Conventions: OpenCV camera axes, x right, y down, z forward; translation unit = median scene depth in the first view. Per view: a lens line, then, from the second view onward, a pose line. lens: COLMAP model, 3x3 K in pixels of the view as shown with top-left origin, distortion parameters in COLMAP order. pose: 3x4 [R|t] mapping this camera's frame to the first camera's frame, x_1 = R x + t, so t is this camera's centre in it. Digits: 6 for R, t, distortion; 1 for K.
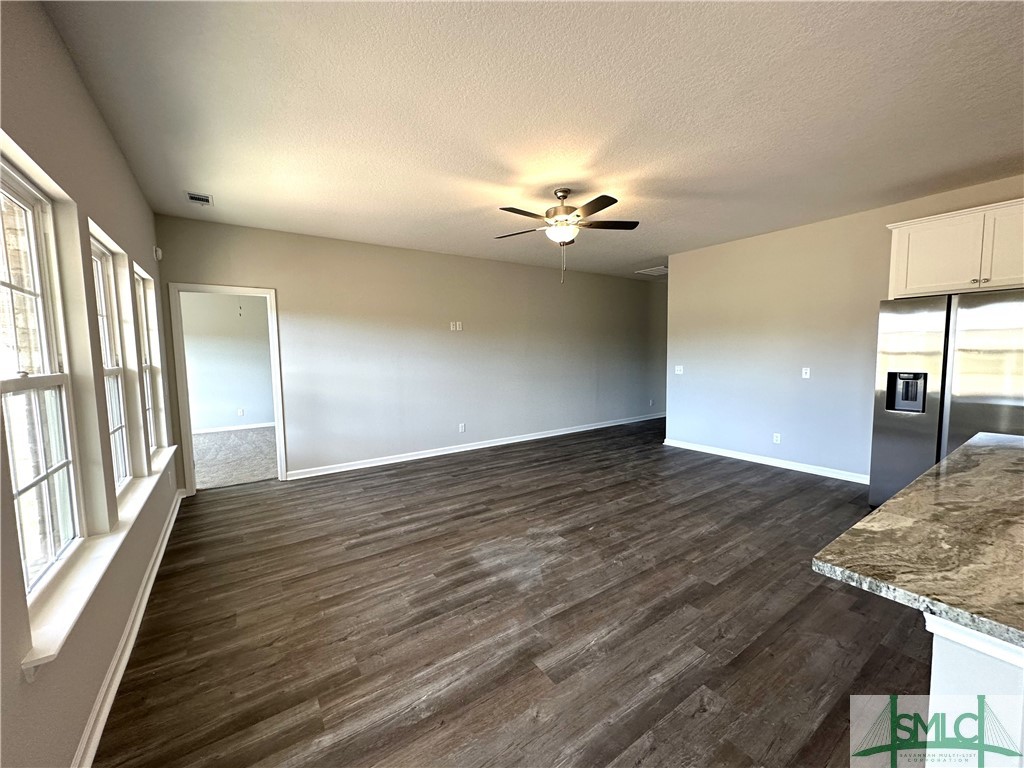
lens RADIAL K [[408.5, 0, 510.3], [0, 408.5, 383.1], [0, 0, 1]] dist [0.000512, 0.000221]
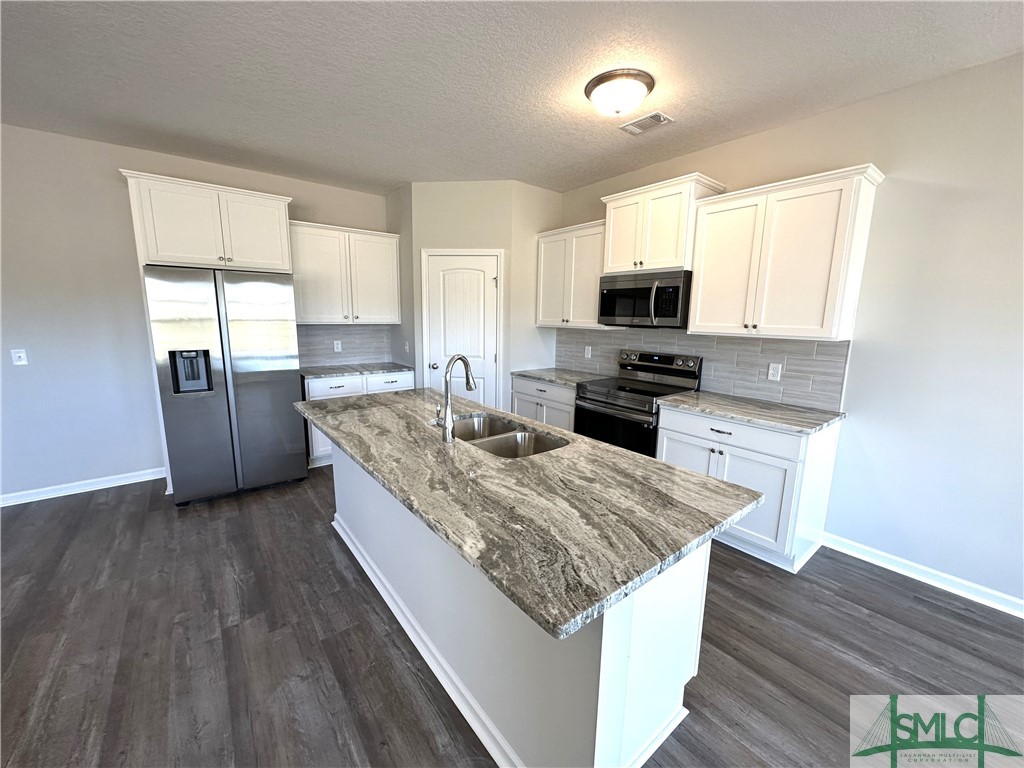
lens RADIAL K [[408.5, 0, 510.3], [0, 408.5, 383.1], [0, 0, 1]] dist [0.000512, 0.000221]
pose [[-0.064640, -0.156853, 0.985504, 0.011837], [0.065817, 0.984749, 0.161049, -0.057459], [-0.995736, 0.075273, -0.053331, 0.362932]]
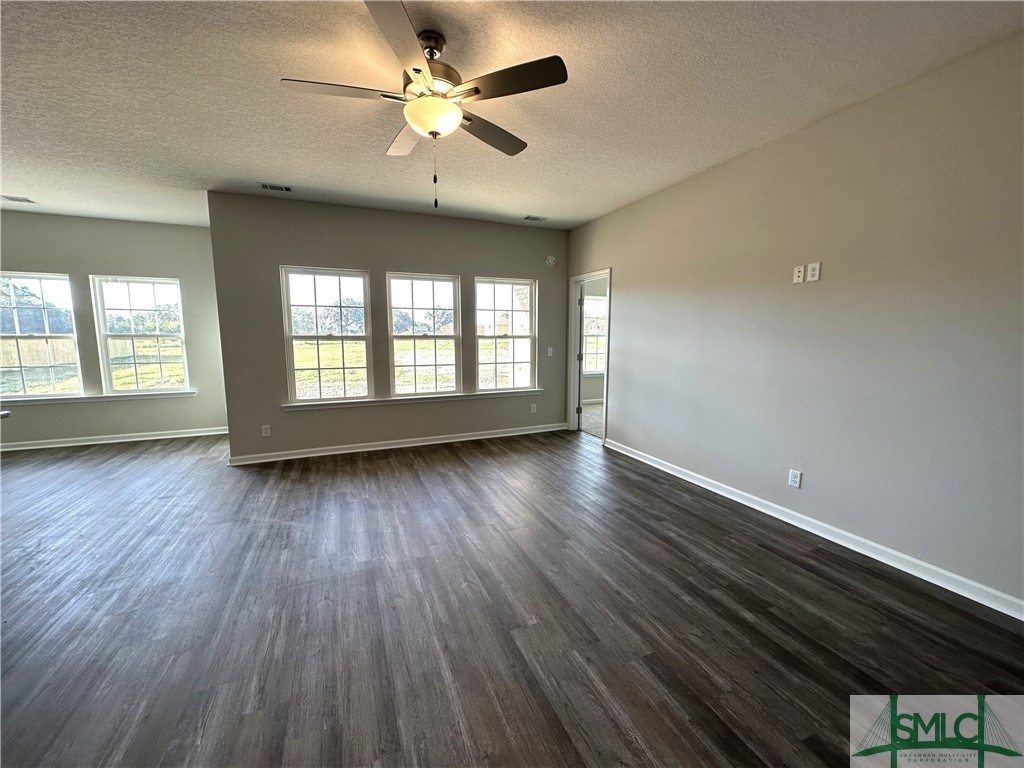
lens RADIAL K [[408.5, 0, 510.3], [0, 408.5, 383.1], [0, 0, 1]] dist [0.000512, 0.000221]
pose [[-0.198658, 0.132476, -0.971074, 0.850235], [-0.074090, 0.985957, 0.149663, -0.110582], [0.977264, 0.101678, -0.186054, 1.490601]]
